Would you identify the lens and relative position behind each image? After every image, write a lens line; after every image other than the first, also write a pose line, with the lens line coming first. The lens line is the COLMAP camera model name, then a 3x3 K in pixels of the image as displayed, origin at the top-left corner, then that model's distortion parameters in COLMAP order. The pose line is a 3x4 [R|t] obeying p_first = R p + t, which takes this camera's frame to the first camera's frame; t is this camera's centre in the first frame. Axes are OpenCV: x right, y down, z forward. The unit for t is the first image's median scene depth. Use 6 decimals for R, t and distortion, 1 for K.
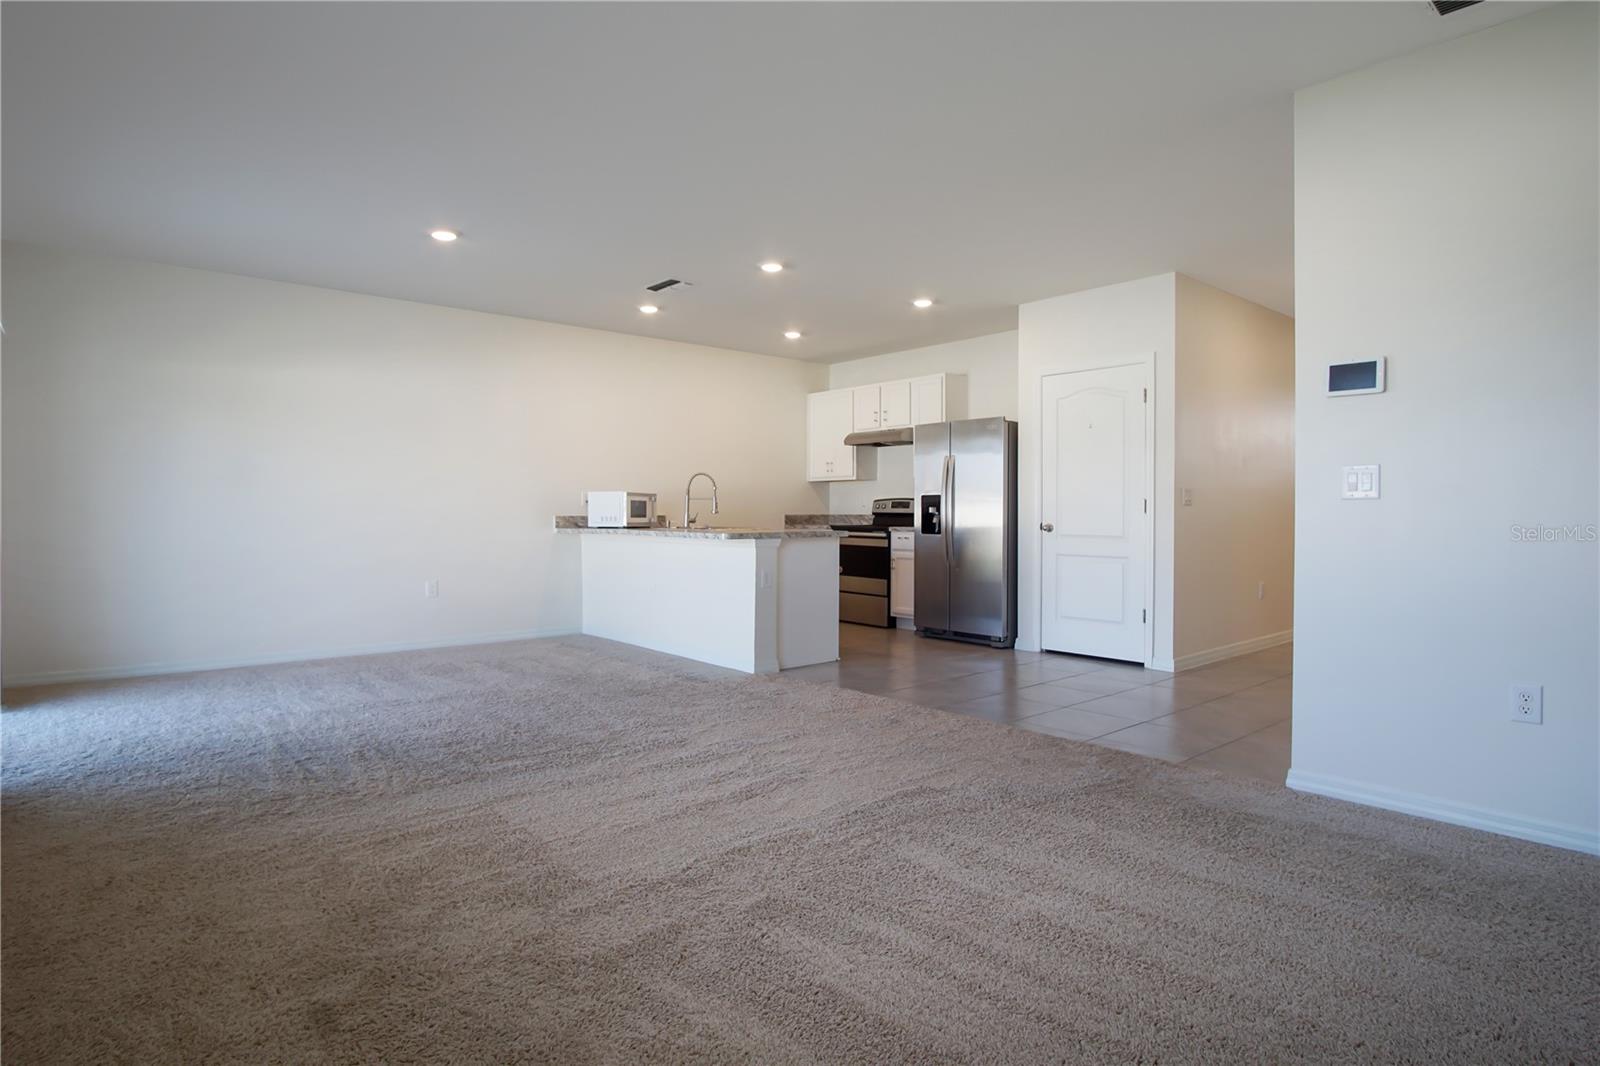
lens RADIAL K [[864.8, 0, 800.0], [0, 864.8, 535.0], [0, 0, 1]] dist [-0.024584, 0.000744]
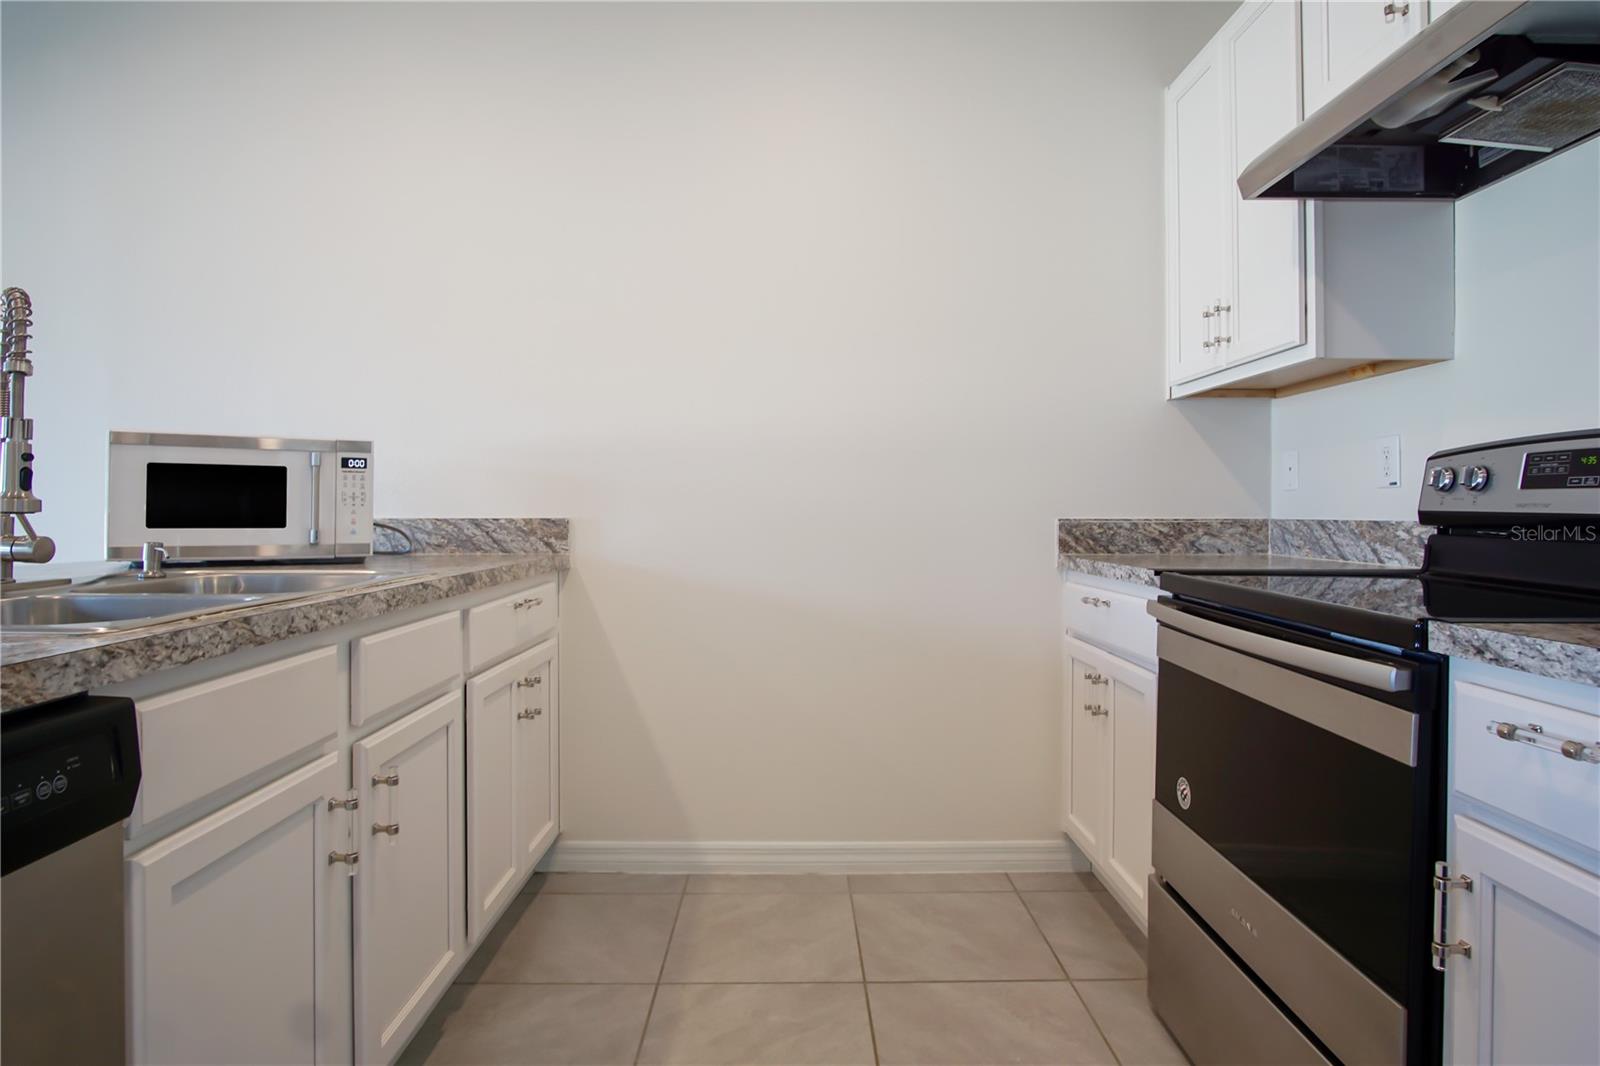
lens RADIAL K [[864.8, 0, 809.8], [0, 864.8, 500.7], [0, 0, 1]] dist [-0.024584, 0.000744]
pose [[0.772595, -0.005648, -0.634874, 0.119212], [-0.018941, 0.999310, -0.031940, -0.023064], [0.634616, 0.036702, 0.771955, 0.886123]]
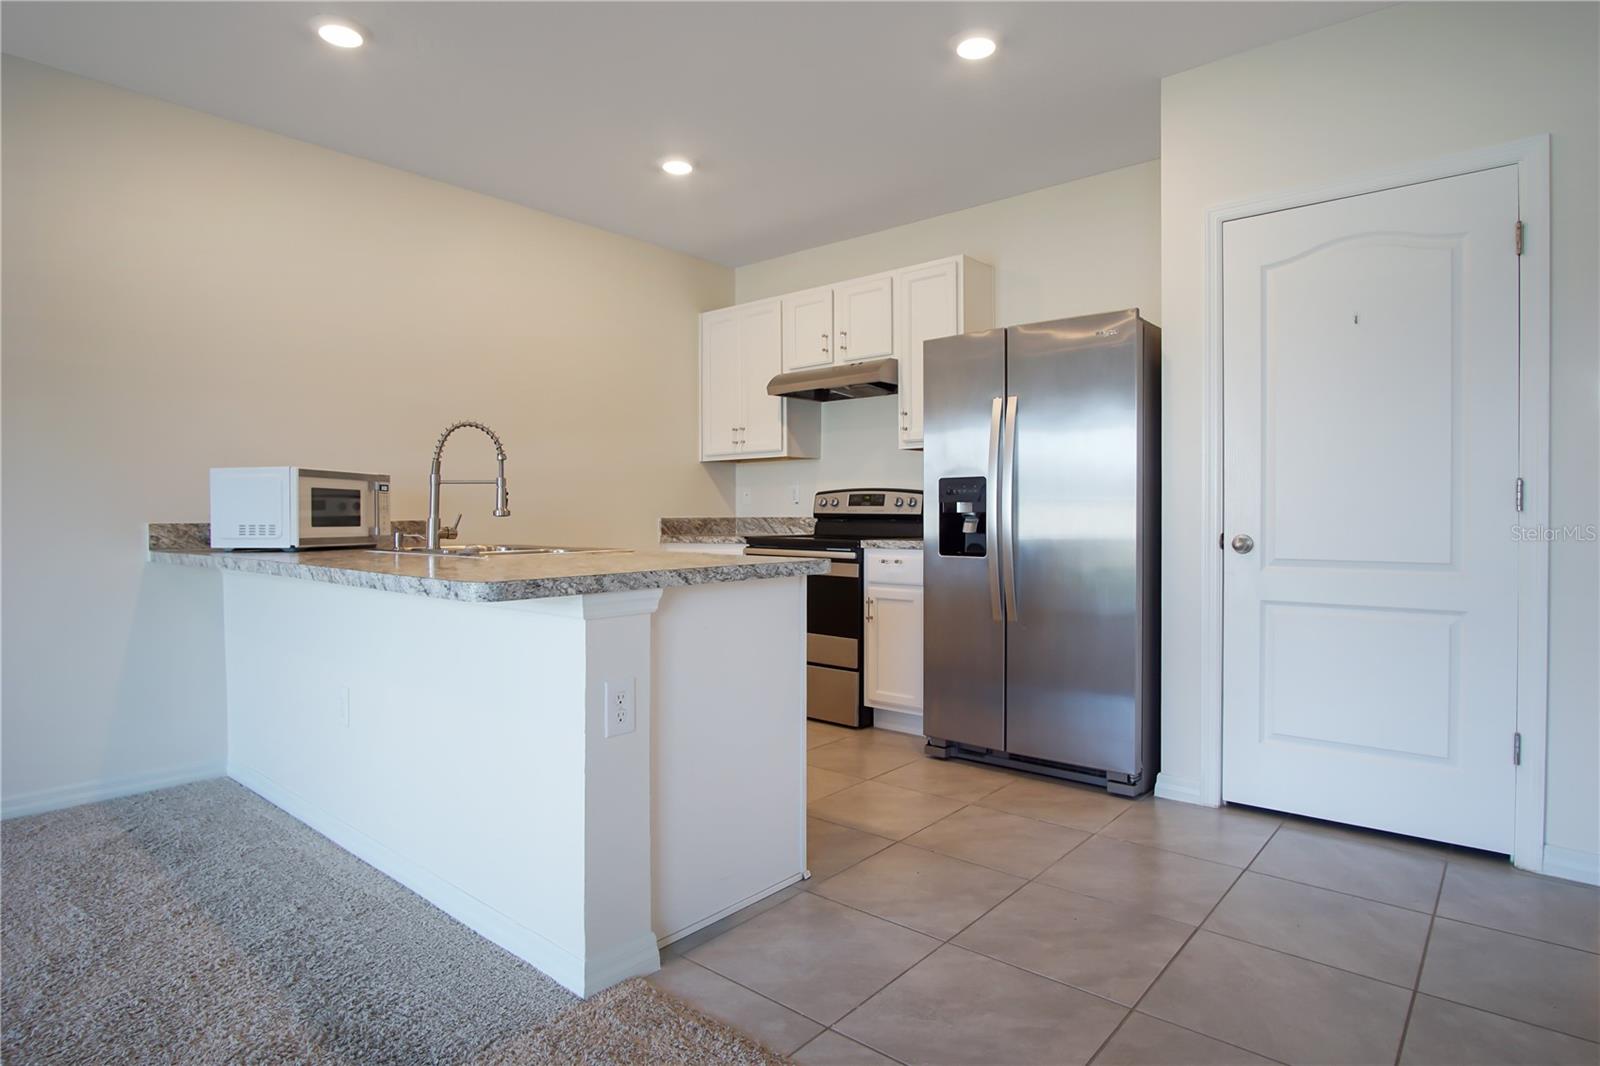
lens RADIAL K [[864.8, 0, 809.5], [0, 864.8, 526.7], [0, 0, 1]] dist [-0.024584, 0.000744]
pose [[0.987129, -0.006790, 0.159784, -0.014558], [0.008843, 0.999887, -0.012141, -0.012169], [-0.159684, 0.013398, 0.987077, 0.504611]]
